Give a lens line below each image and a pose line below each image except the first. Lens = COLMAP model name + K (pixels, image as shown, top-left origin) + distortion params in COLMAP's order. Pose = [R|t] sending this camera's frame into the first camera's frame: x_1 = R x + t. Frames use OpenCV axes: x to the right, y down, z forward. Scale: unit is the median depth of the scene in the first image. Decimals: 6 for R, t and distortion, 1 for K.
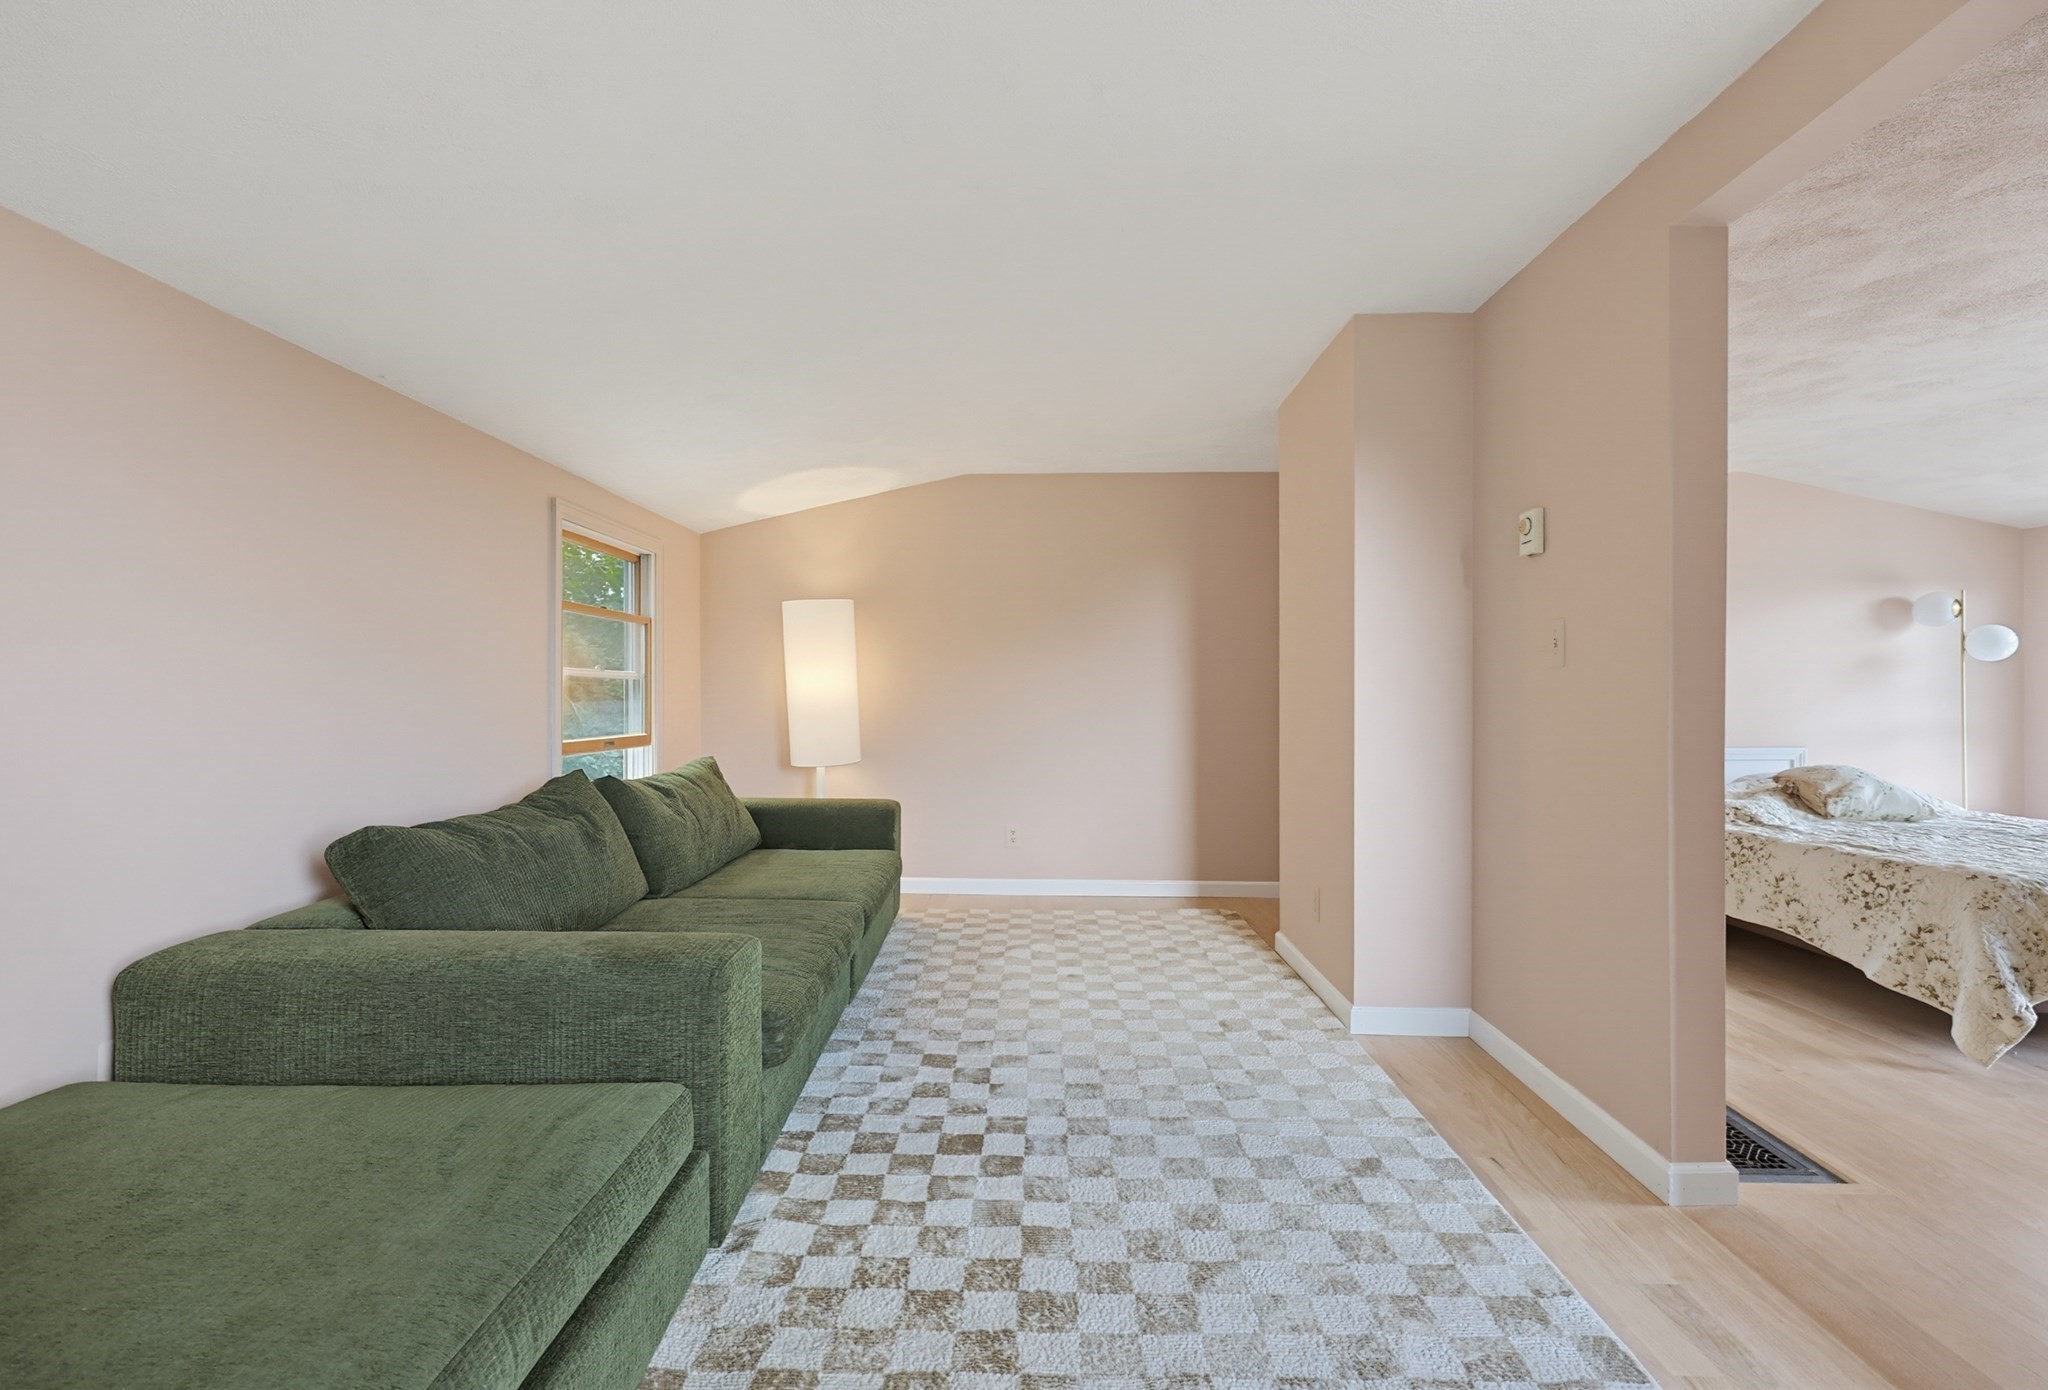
lens RADIAL K [[844.6, 0, 1024.0], [0, 844.6, 695.0], [0, 0, 1]] dist [-0.000831, -0.003807]
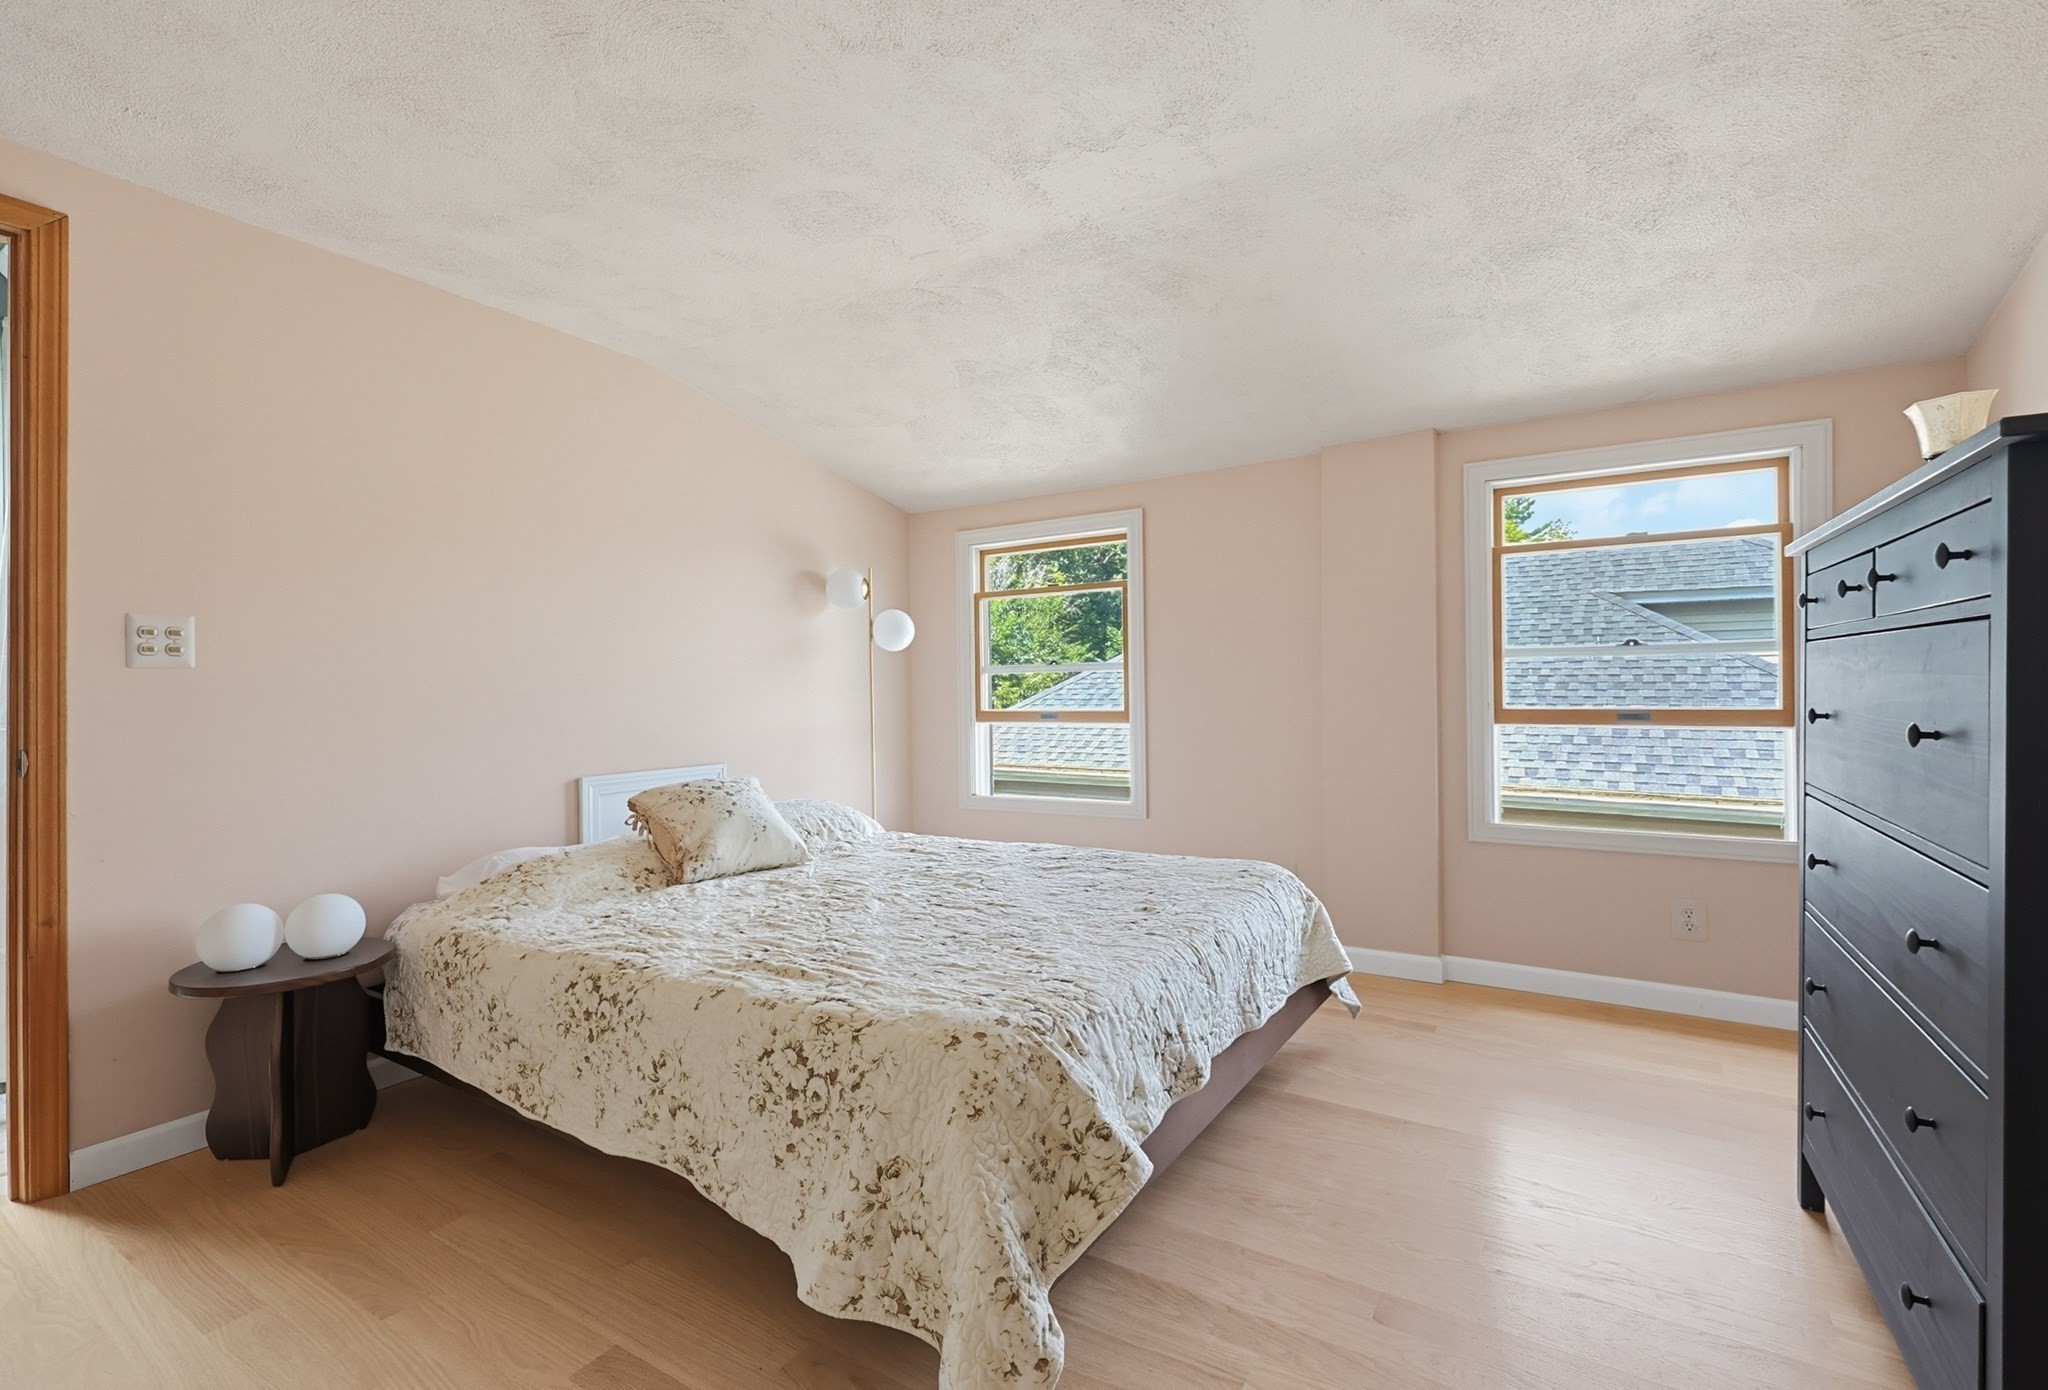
lens RADIAL K [[900.6, 0, 1024.0], [0, 900.6, 695.0], [0, 0, 1]] dist [0.000369, 0.000360]
pose [[0.503104, -0.005606, 0.864208, 0.650201], [0.012066, 0.999927, -0.000537, 0.012199], [-0.864142, 0.010698, 0.503135, 0.649862]]
